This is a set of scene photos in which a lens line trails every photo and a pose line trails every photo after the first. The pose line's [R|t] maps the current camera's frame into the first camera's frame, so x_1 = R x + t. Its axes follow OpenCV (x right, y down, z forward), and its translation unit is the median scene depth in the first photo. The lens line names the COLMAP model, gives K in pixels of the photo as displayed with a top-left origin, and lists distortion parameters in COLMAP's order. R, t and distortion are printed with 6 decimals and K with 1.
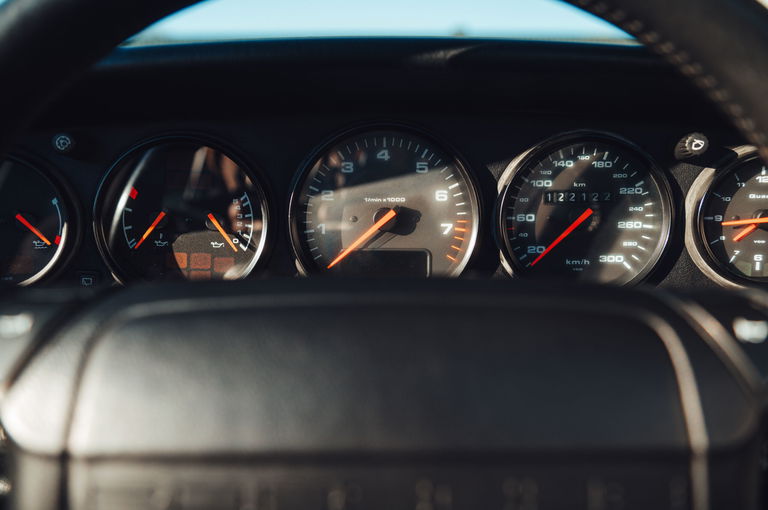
lens RADIAL K [[598.1, 0, 385.0], [0, 598.1, 256.6], [0, 0, 1]] dist [-0.014194, -0.010165]
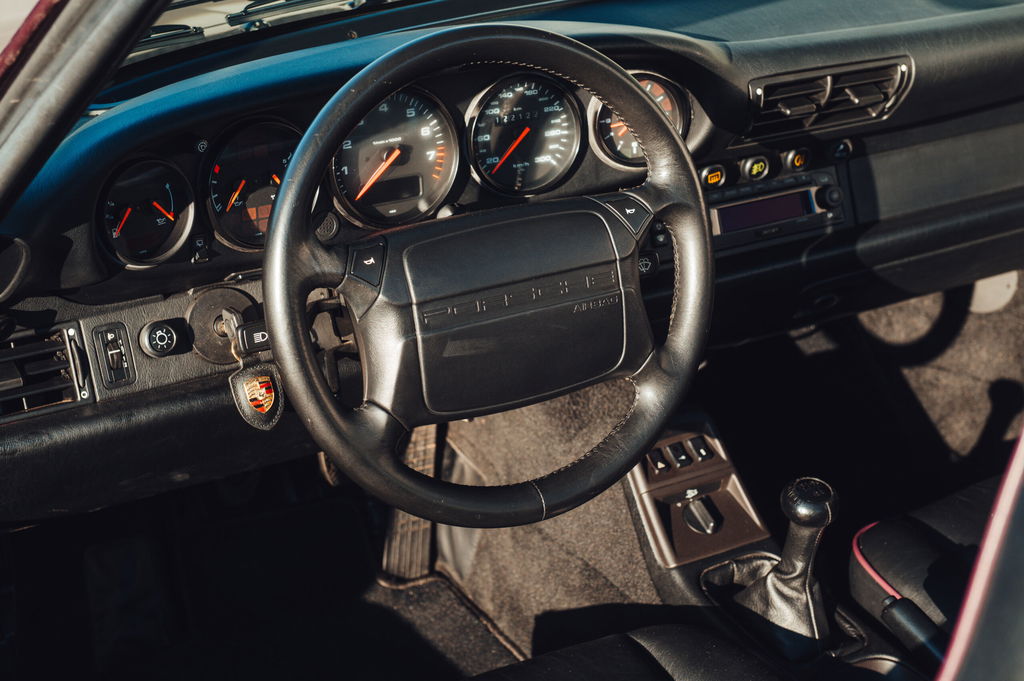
lens RADIAL K [[1829.2, 0, 512.2], [0, 1829.2, 340.6], [0, 0, 1]] dist [-0.063299, 0.000000]
pose [[0.873200, -0.199156, 0.444813, -1.644124], [0.099068, 0.966173, 0.238108, -0.604744], [-0.477187, -0.163849, 0.863392, -2.678003]]
